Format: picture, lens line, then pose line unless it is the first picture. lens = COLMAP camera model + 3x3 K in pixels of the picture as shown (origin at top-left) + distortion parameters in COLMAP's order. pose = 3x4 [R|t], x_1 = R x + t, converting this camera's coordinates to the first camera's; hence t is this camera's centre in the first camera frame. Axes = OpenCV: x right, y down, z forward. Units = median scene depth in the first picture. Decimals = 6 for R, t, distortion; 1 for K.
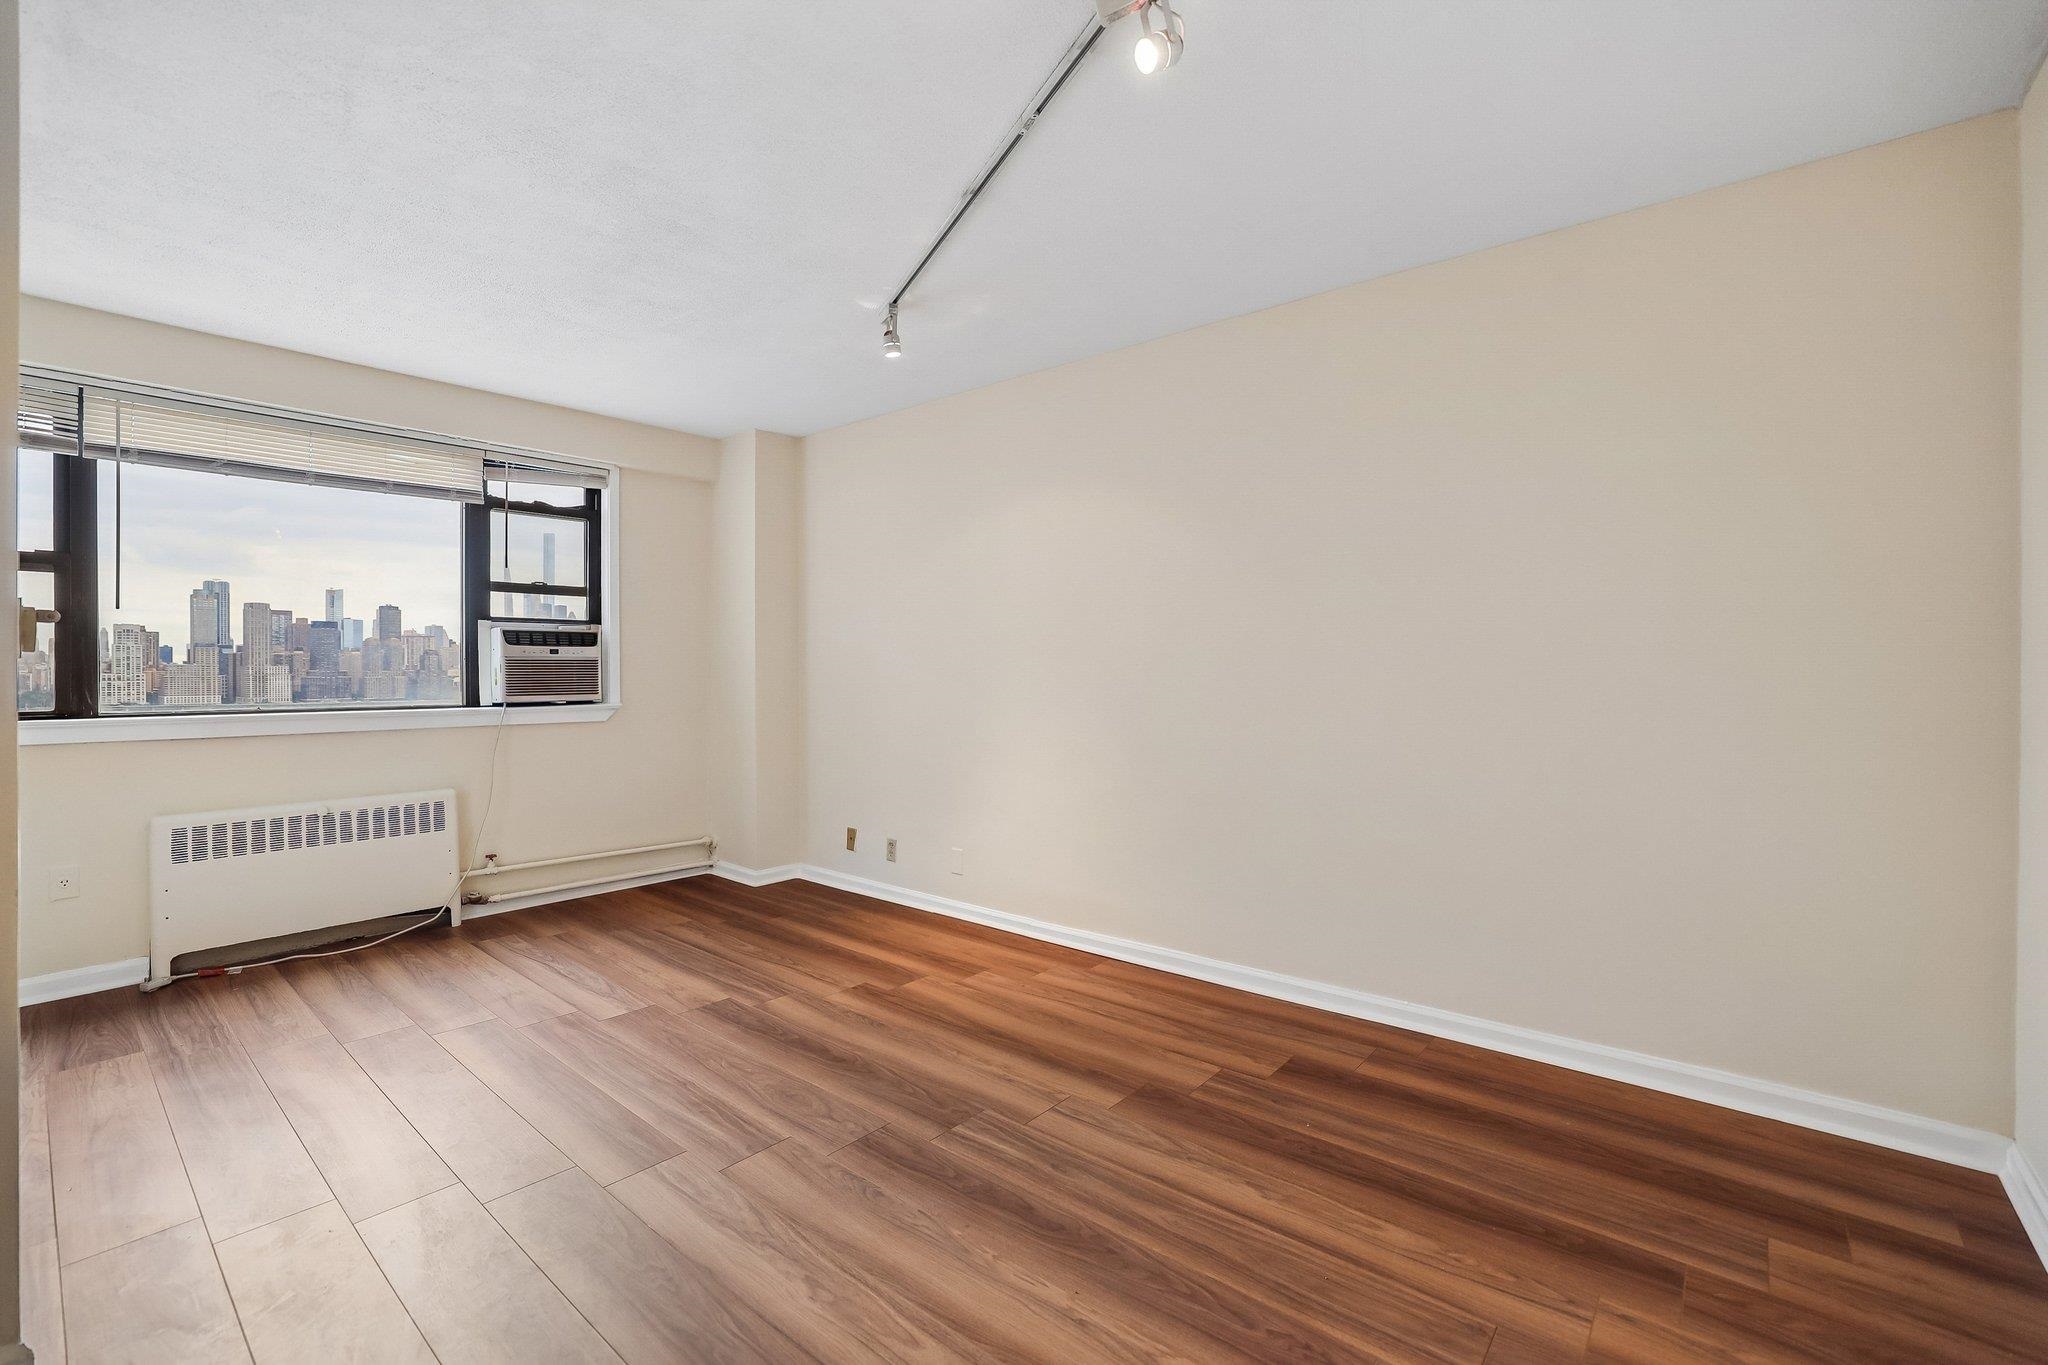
lens RADIAL K [[899.0, 0, 984.6], [0, 899.0, 668.1], [0, 0, 1]] dist [0.001341, 0.003996]
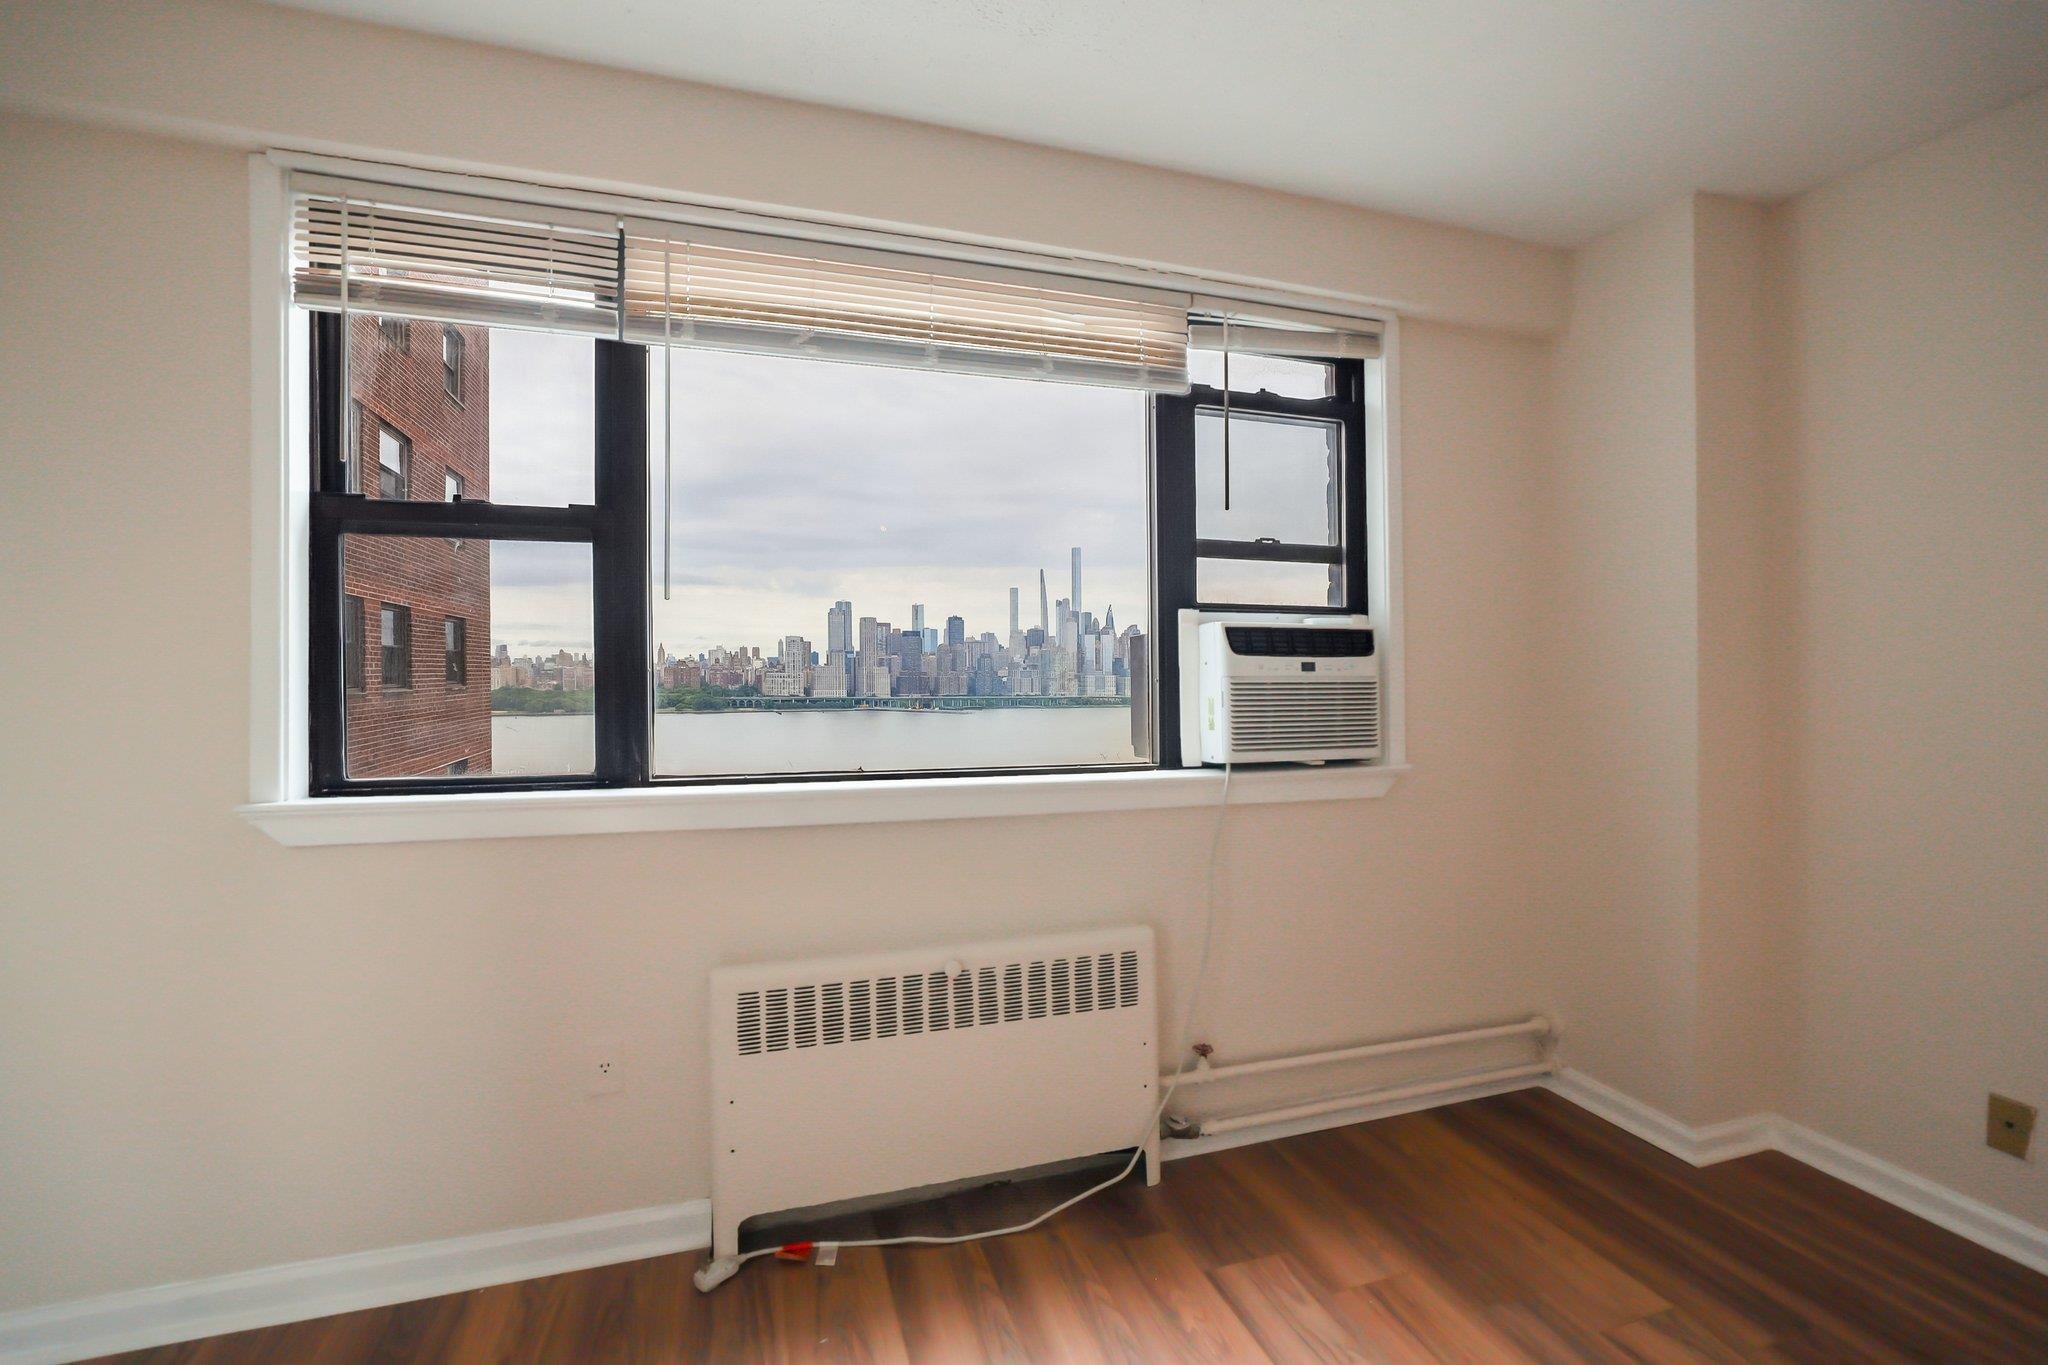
lens RADIAL K [[899.0, 0, 1020.0], [0, 899.0, 684.9], [0, 0, 1]] dist [0.001341, 0.003996]
pose [[0.871703, 0.010390, -0.489925, -0.382703], [-0.002165, 0.999847, 0.017353, -0.016937], [0.490031, -0.014066, 0.871592, 0.482220]]
